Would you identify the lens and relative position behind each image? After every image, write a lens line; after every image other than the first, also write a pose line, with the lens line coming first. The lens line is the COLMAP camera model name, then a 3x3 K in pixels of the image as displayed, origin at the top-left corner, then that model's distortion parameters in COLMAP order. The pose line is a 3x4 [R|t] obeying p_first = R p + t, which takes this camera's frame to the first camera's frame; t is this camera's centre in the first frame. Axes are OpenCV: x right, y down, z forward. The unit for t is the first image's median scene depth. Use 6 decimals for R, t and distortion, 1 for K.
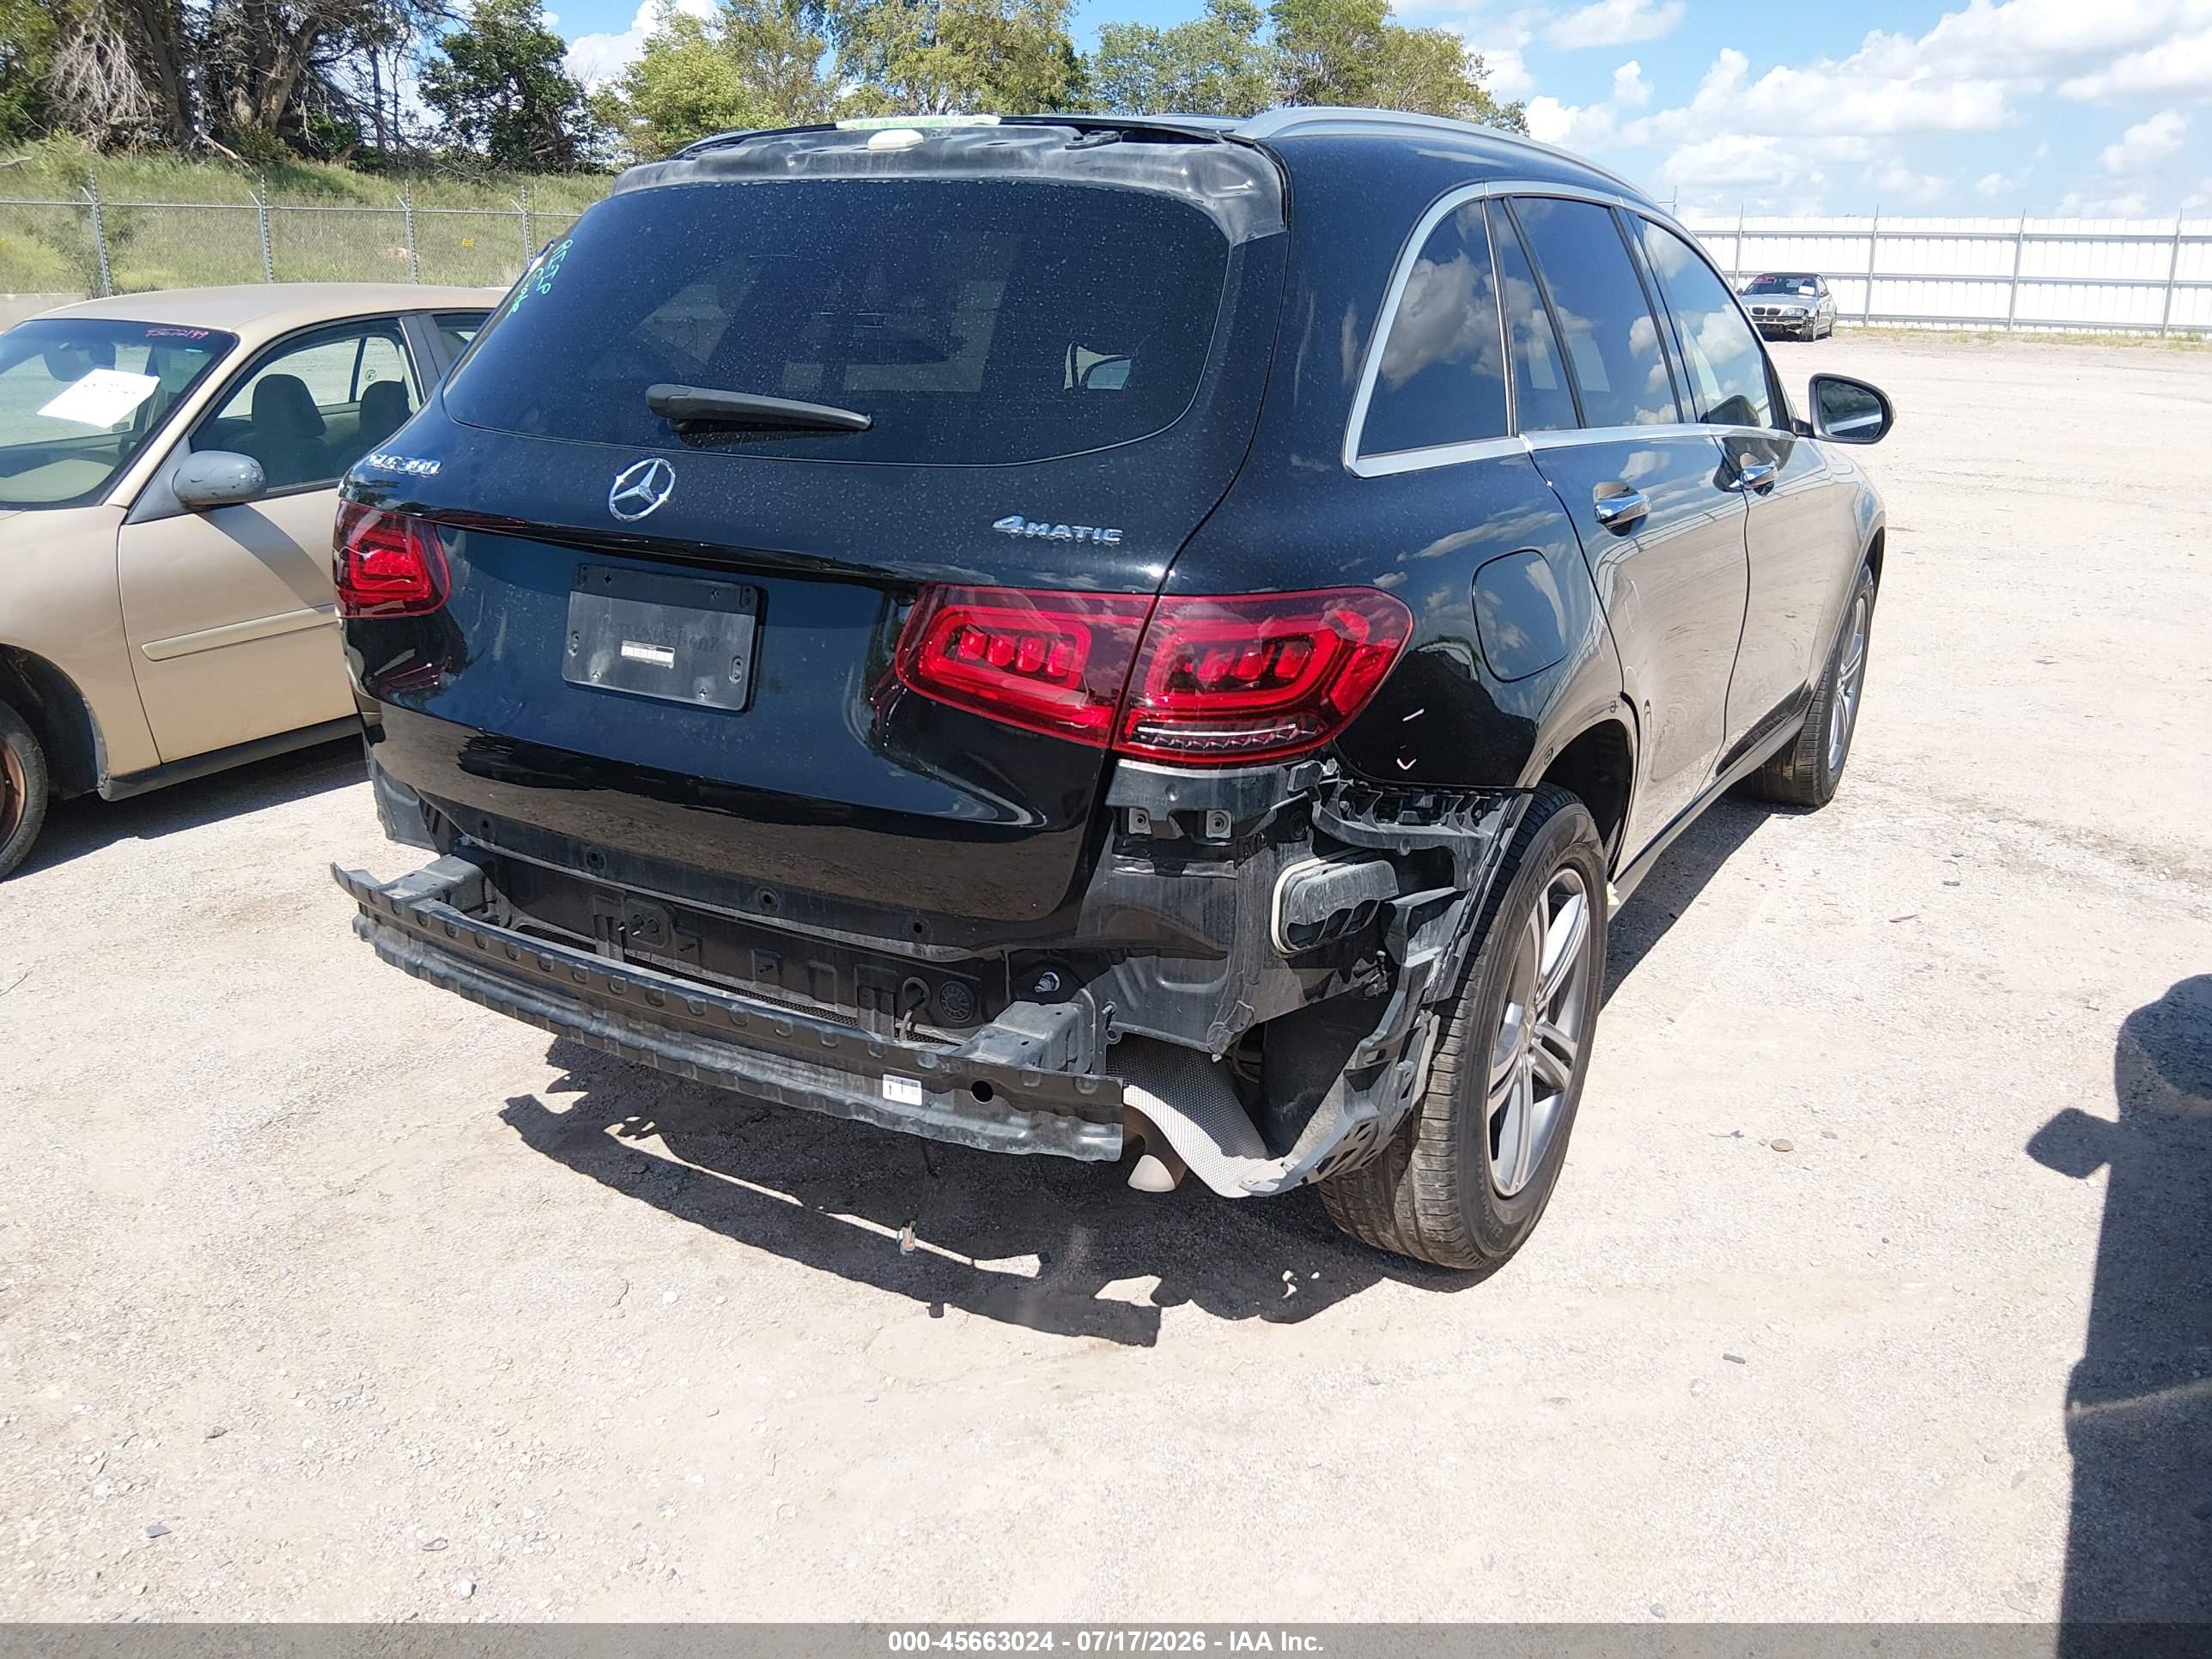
lens RADIAL K [[1880.6, 0, 1112.3], [0, 1880.6, 854.6], [0, 0, 1]] dist [0.104668, -0.202019]
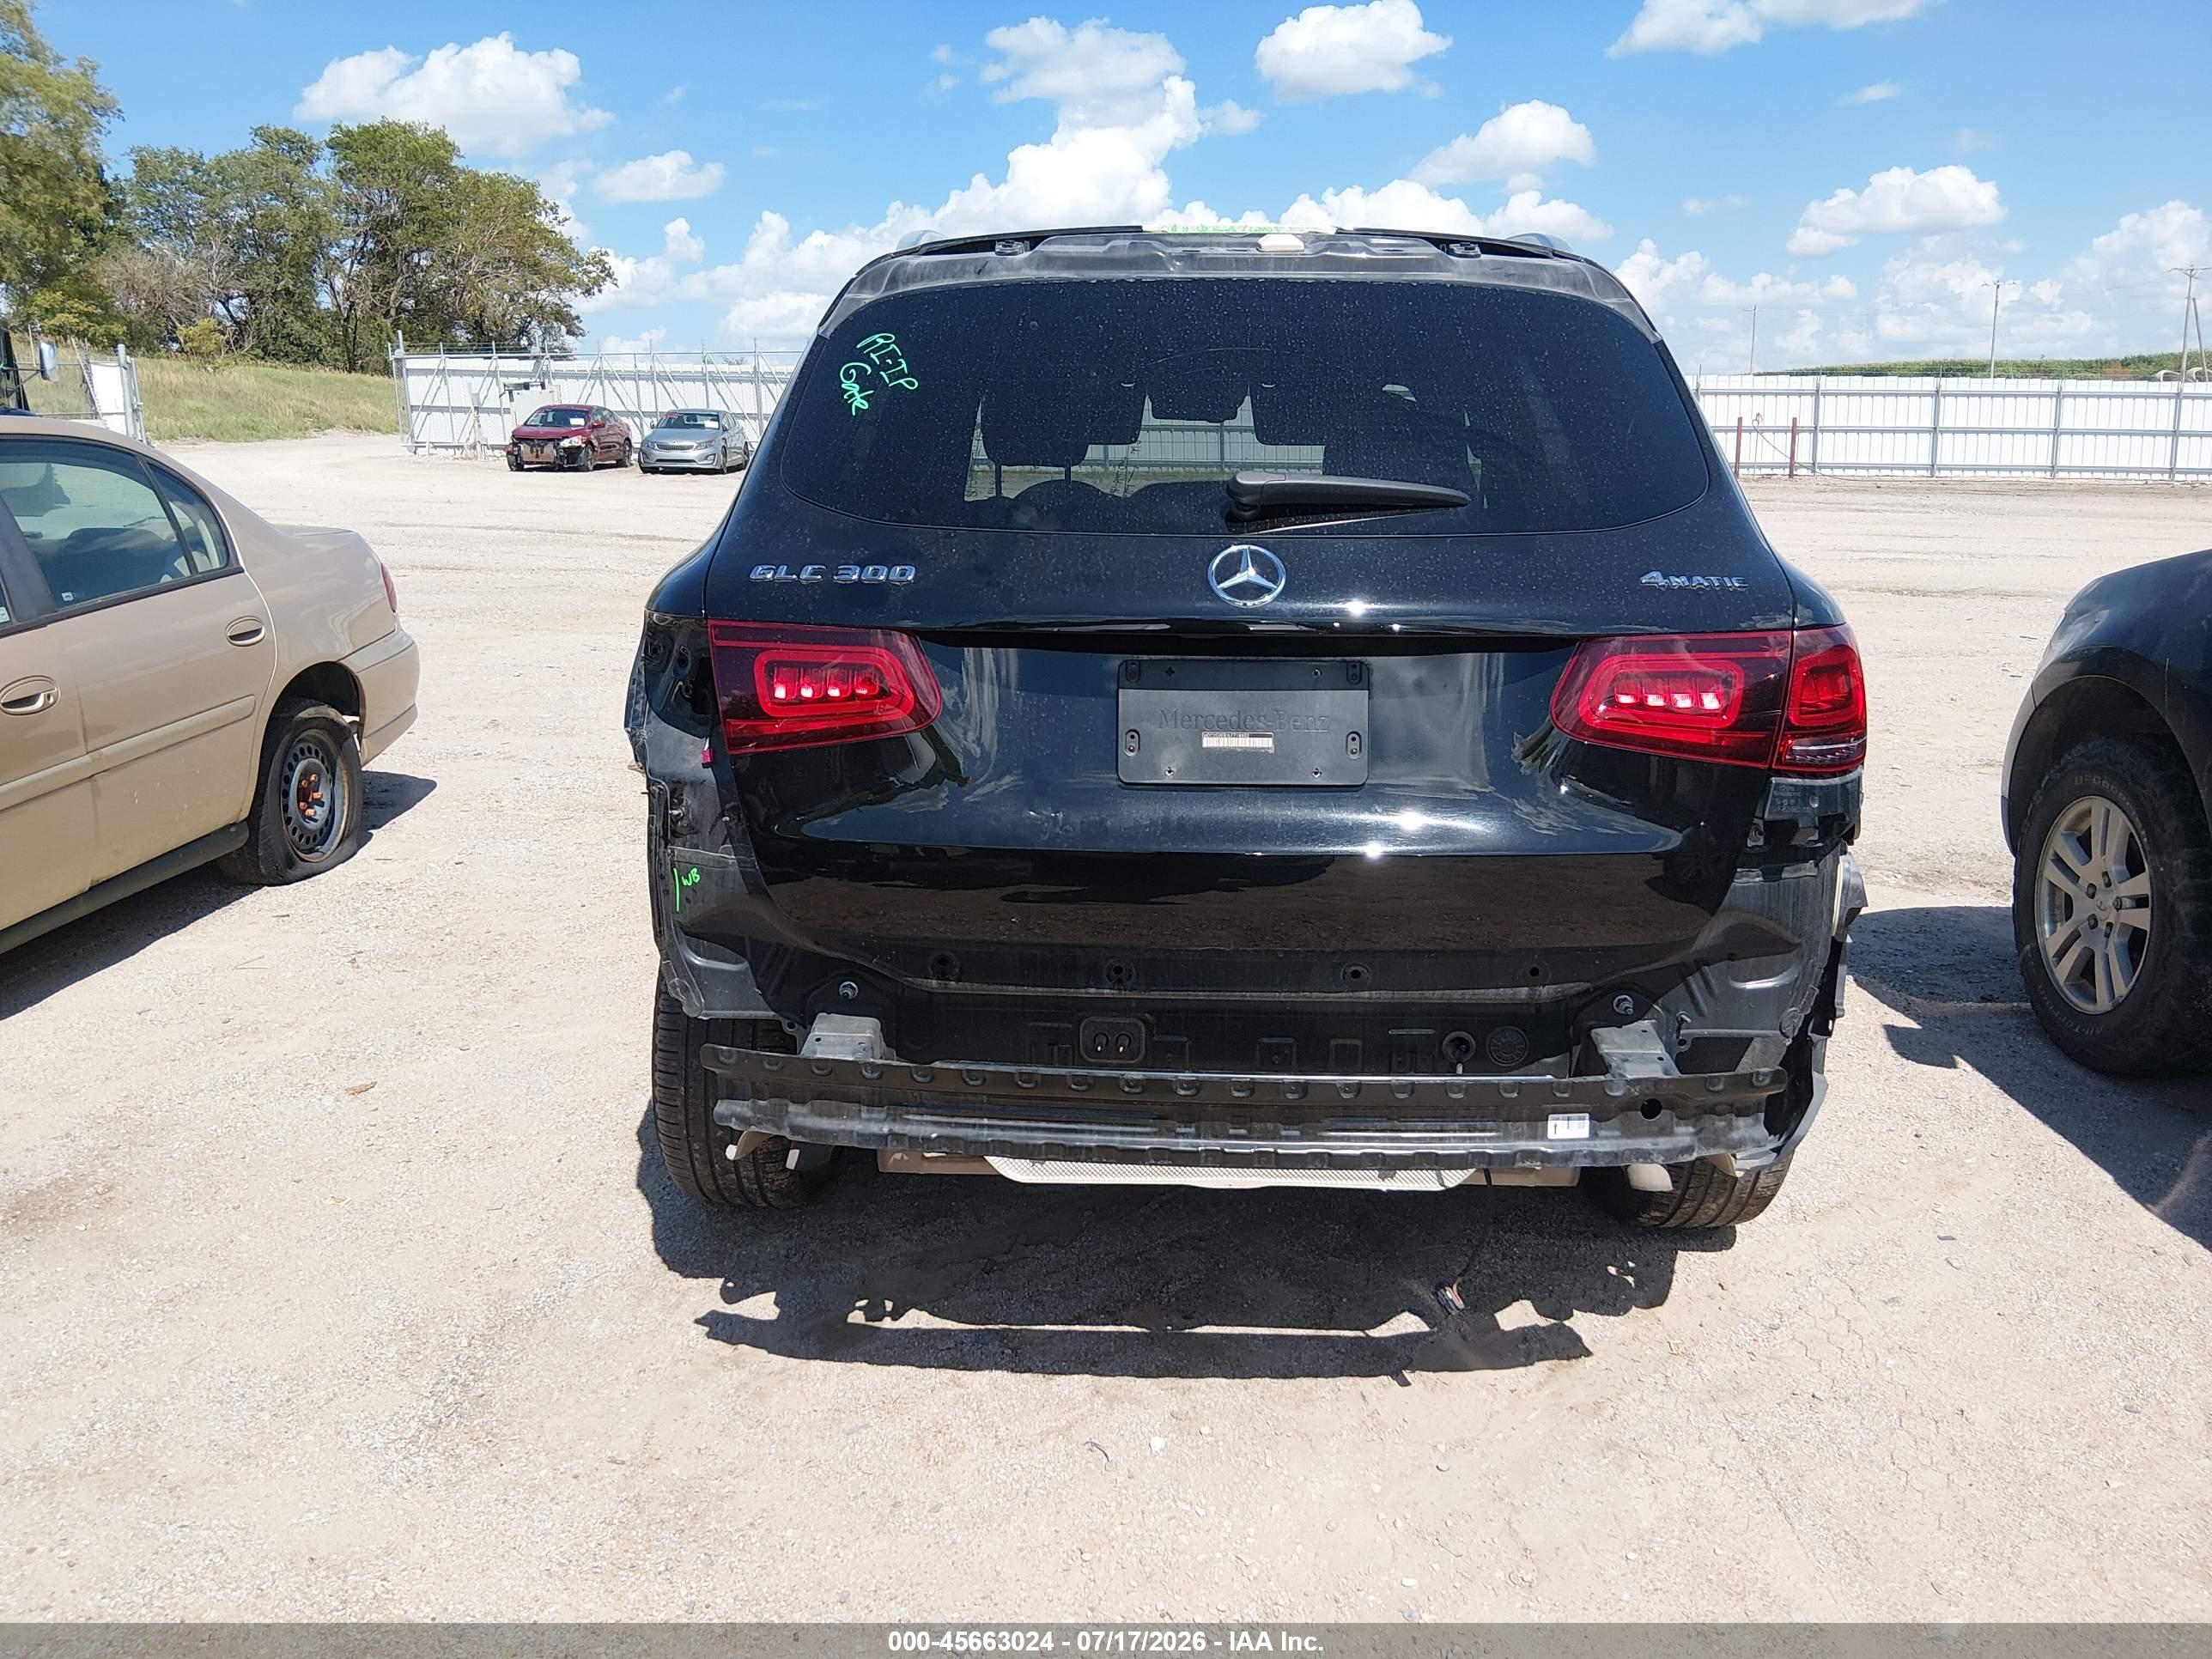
lens RADIAL K [[1908.2, 0, 1114.4], [0, 1908.2, 828.4], [0, 0, 1]] dist [0.136125, -0.266392]
pose [[0.843729, -0.114501, 0.524415, -0.729474], [0.161909, 0.985767, -0.045262, -0.025431], [-0.511768, 0.123096, 0.850259, 0.172347]]
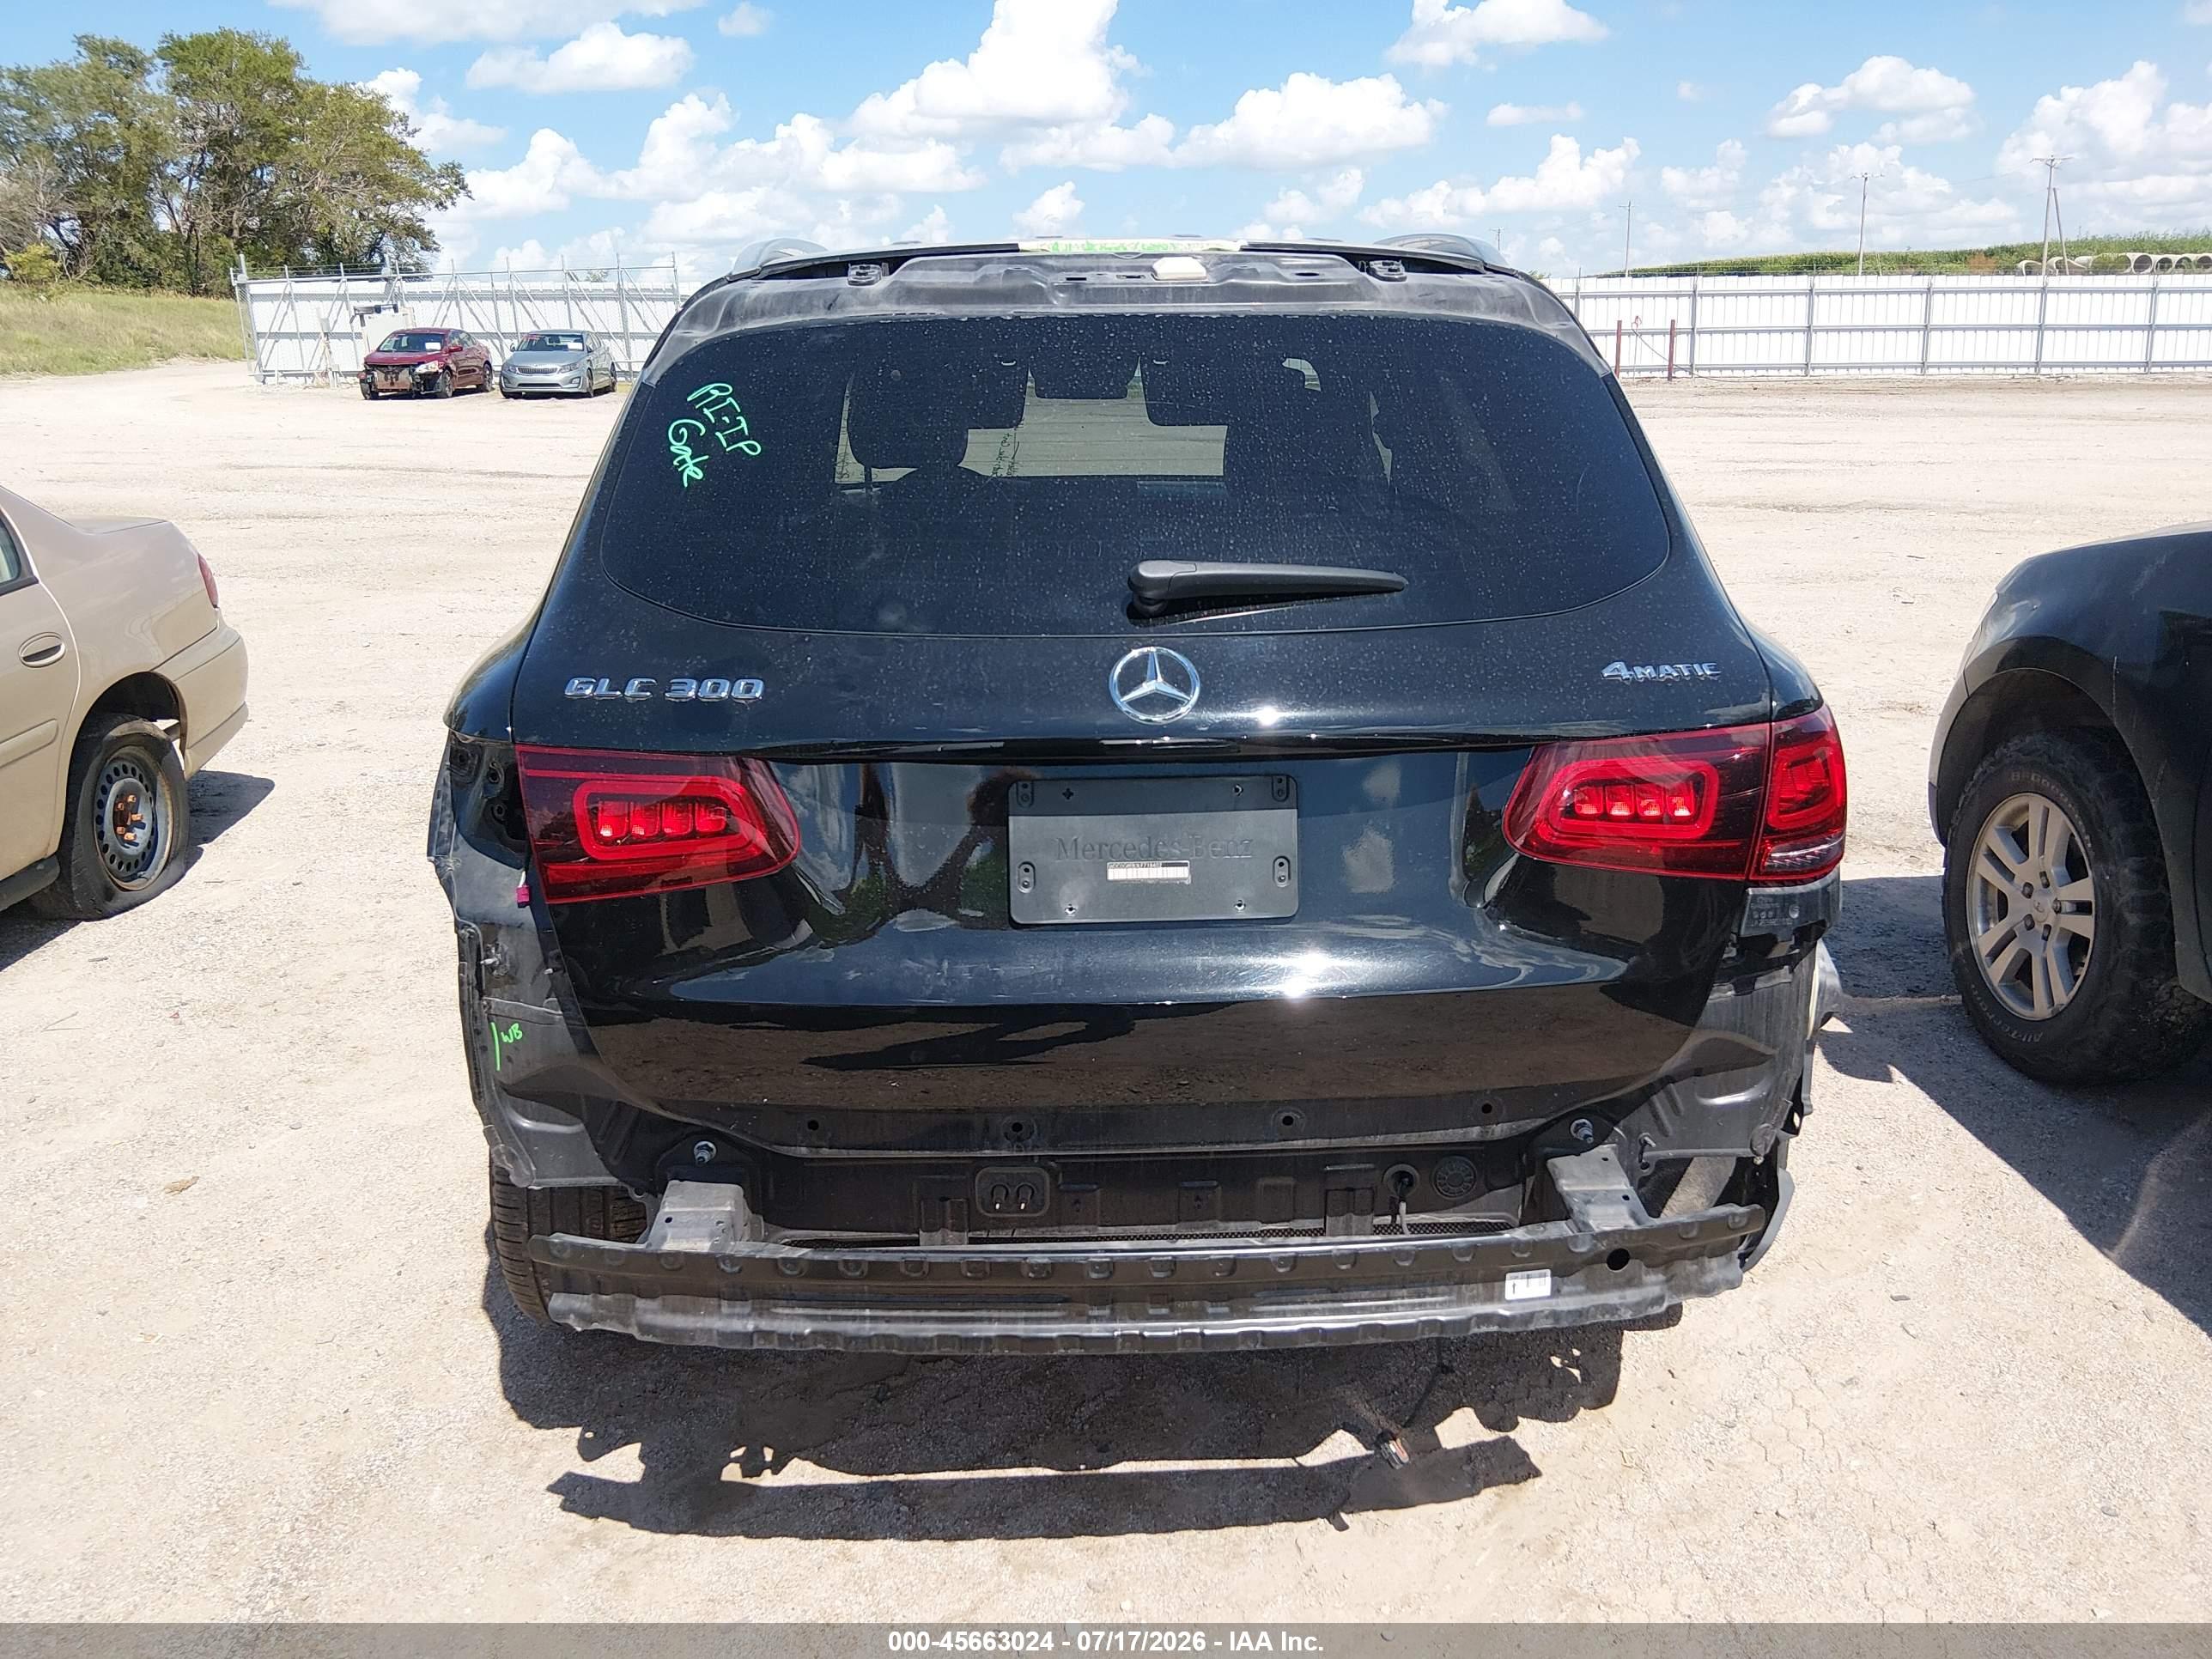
lens RADIAL K [[1874.8, 0, 1110.3], [0, 1874.8, 818.0], [0, 0, 1]] dist [0.116647, -0.226636]
pose [[0.810529, -0.166204, 0.561622, -0.643582], [0.188723, 0.981862, 0.018205, -0.131450], [-0.554461, 0.091235, 0.827194, 0.274796]]
